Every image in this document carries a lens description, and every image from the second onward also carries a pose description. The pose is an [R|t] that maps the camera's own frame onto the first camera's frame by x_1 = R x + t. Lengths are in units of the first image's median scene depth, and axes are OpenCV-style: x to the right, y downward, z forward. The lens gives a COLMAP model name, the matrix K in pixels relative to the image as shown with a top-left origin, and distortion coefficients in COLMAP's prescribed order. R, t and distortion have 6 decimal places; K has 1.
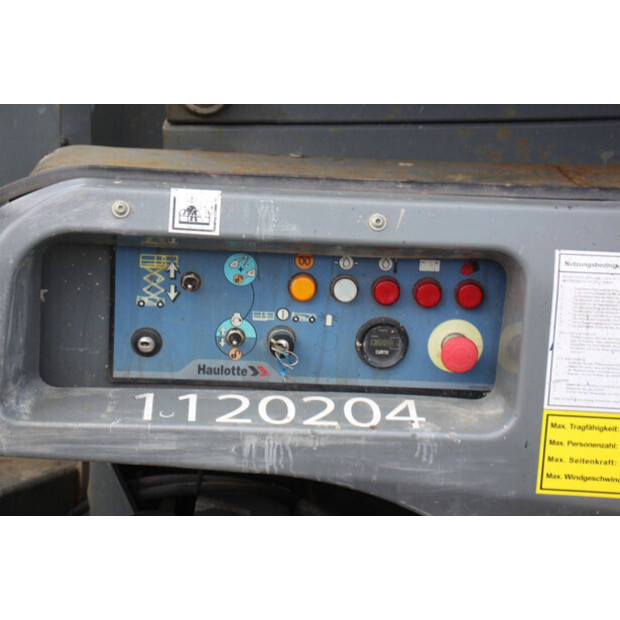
lens RADIAL K [[1457.2, 0, 310.2], [0, 1457.2, 309.3], [0, 0, 1]] dist [0.409782, 0.000000]
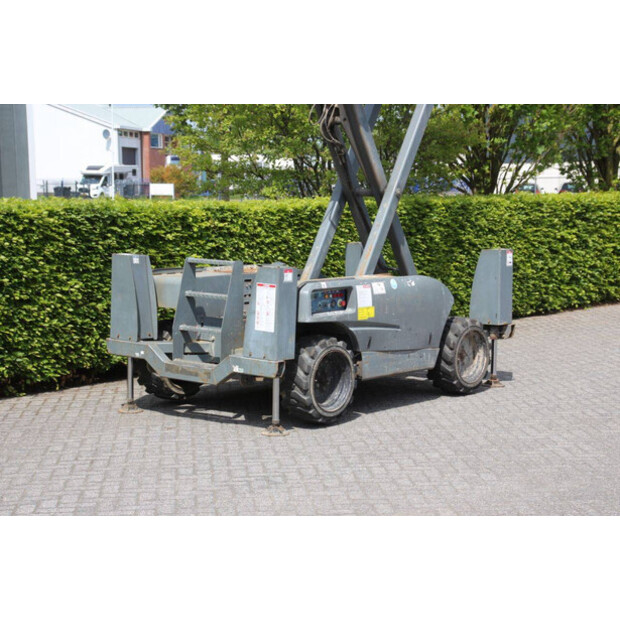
lens RADIAL K [[1379.8, 0, 311.3], [0, 1379.8, 308.2], [0, 0, 1]] dist [0.017690, 0.000000]
pose [[0.670095, -0.118425, 0.732767, -4.645969], [0.223082, 0.973683, -0.046641, 0.314625], [-0.707960, 0.194721, 0.678879, -3.212613]]
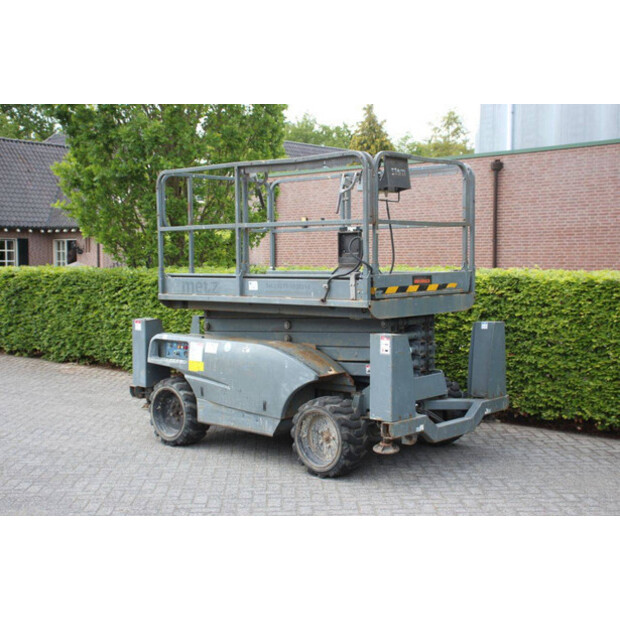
lens RADIAL K [[898.5, 0, 308.3], [0, 898.5, 312.4], [0, 0, 1]] dist [0.094804, 0.000000]
pose [[0.710612, -0.007842, -0.703541, 4.175476], [-0.137007, 0.979254, -0.149299, 0.463093], [0.690116, 0.202483, 0.694795, -2.147750]]
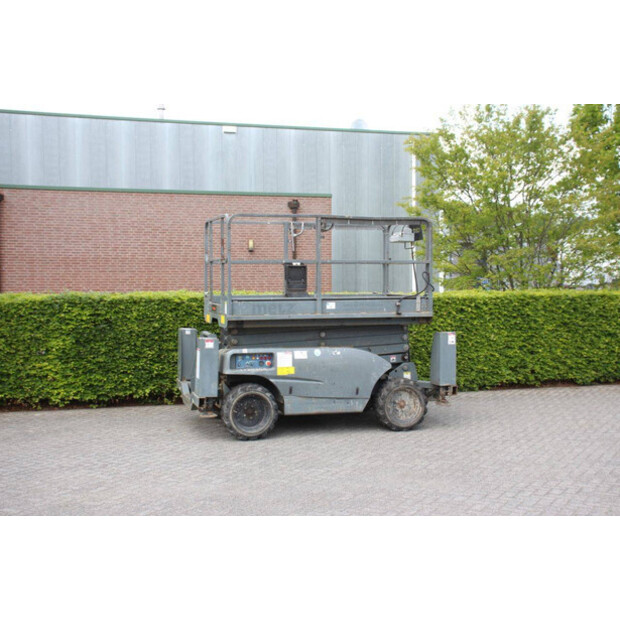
lens RADIAL K [[868.2, 0, 311.4], [0, 868.2, 312.4], [0, 0, 1]] dist [0.059832, 0.000000]
pose [[0.968385, -0.059834, 0.242177, -1.072732], [0.107463, 0.976170, -0.188532, 0.867041], [-0.225125, 0.208597, 0.951738, -4.998870]]
